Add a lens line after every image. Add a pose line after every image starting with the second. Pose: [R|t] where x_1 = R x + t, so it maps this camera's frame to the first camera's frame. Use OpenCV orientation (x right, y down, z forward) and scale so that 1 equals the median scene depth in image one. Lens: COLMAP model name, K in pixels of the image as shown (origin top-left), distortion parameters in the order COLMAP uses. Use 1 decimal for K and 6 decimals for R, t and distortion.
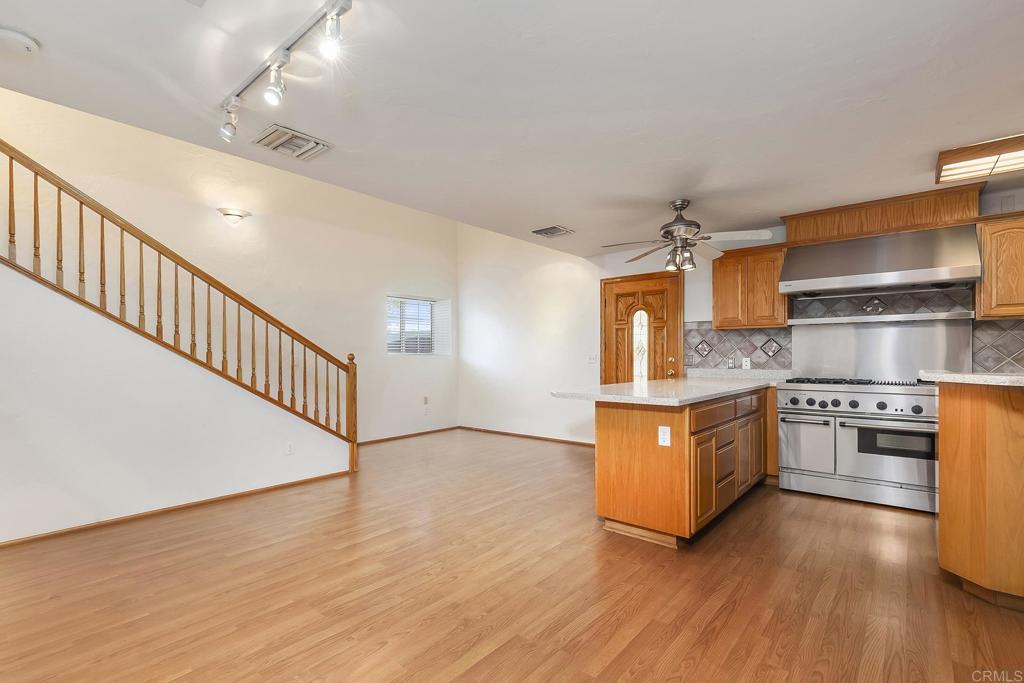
lens RADIAL K [[470.8, 0, 518.8], [0, 470.8, 343.5], [0, 0, 1]] dist [0.013866, -0.001149]
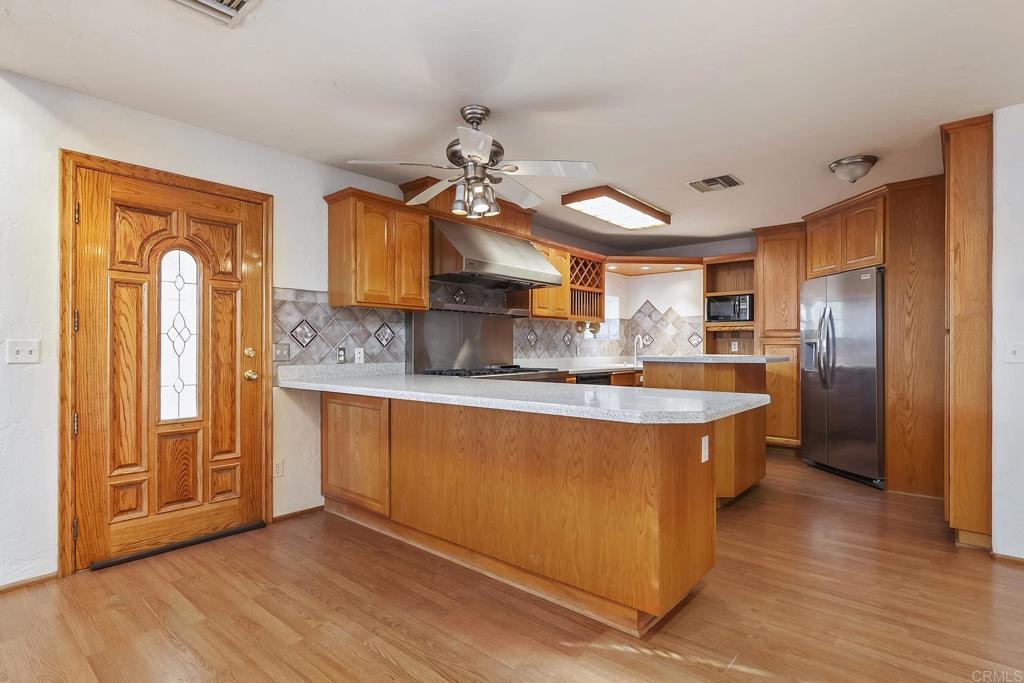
lens RADIAL K [[516.8, 0, 515.0], [0, 516.8, 344.4], [0, 0, 1]] dist [0.002872, -0.002874]
pose [[0.015297, 0.002476, 0.999880, -0.295928], [-0.030068, 0.999546, -0.002015, 0.018799], [-0.999431, -0.030033, 0.015365, 0.720625]]
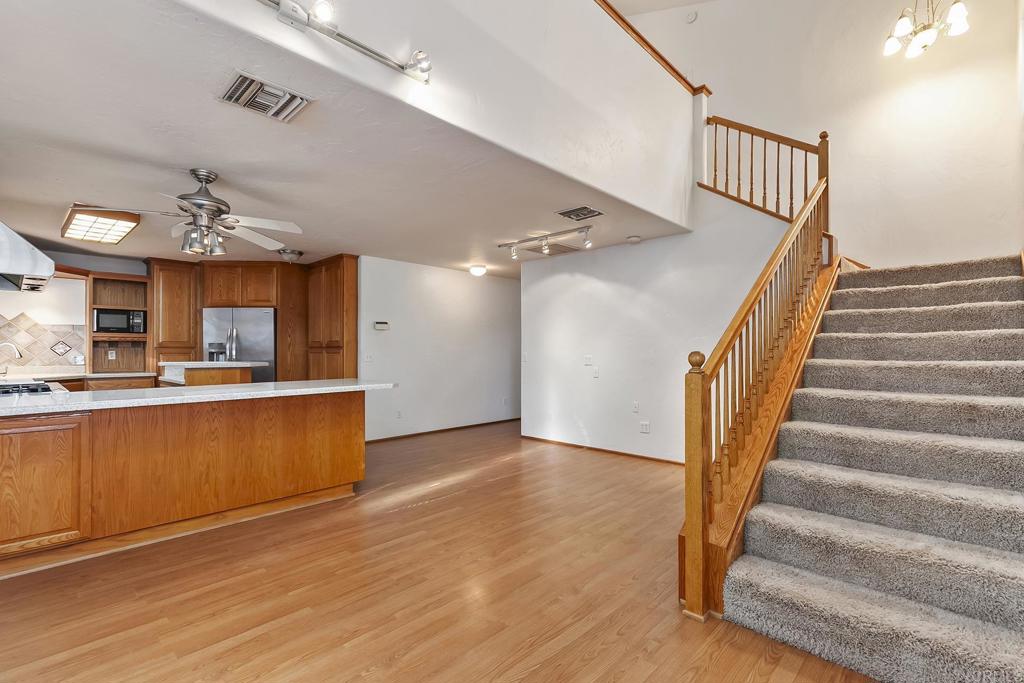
lens RADIAL K [[470.8, 0, 510.8], [0, 470.8, 347.9], [0, 0, 1]] dist [0.013866, -0.001149]
pose [[-0.996959, 0.000791, 0.077922, -0.206062], [-0.001773, 0.999459, -0.032832, 0.027145], [-0.077906, -0.032871, -0.996419, 1.393974]]
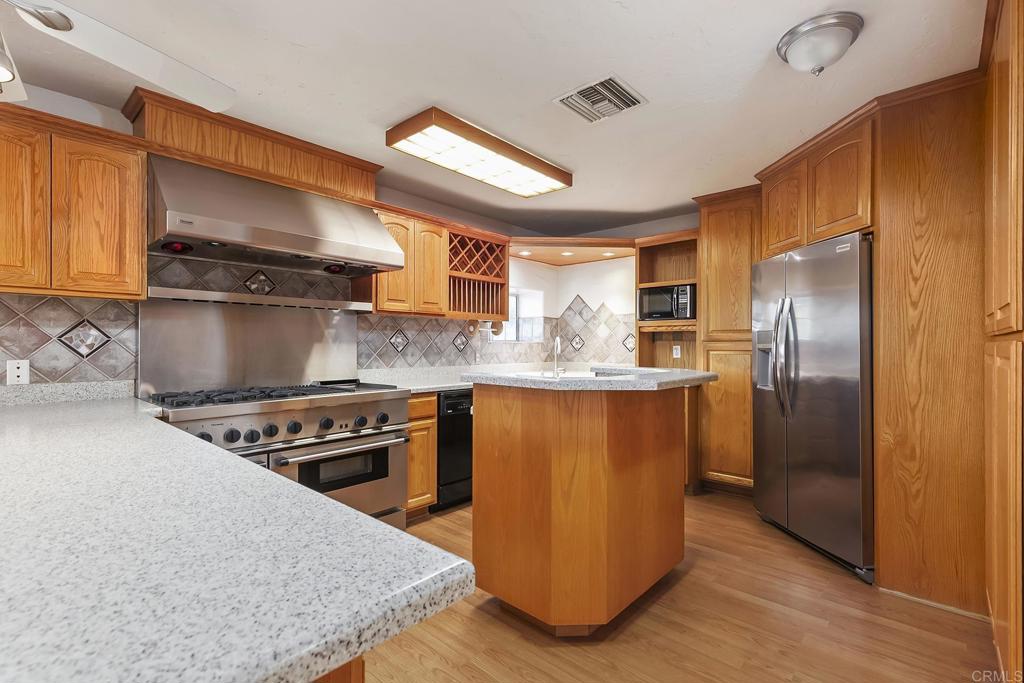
lens RADIAL K [[470.8, 0, 512.4], [0, 470.8, 343.5], [0, 0, 1]] dist [0.013866, -0.001149]
pose [[0.035999, 0.001868, 0.999350, 0.042245], [-0.030174, 0.999544, -0.000781, 0.000997], [-0.998896, -0.030126, 0.036039, 0.493438]]
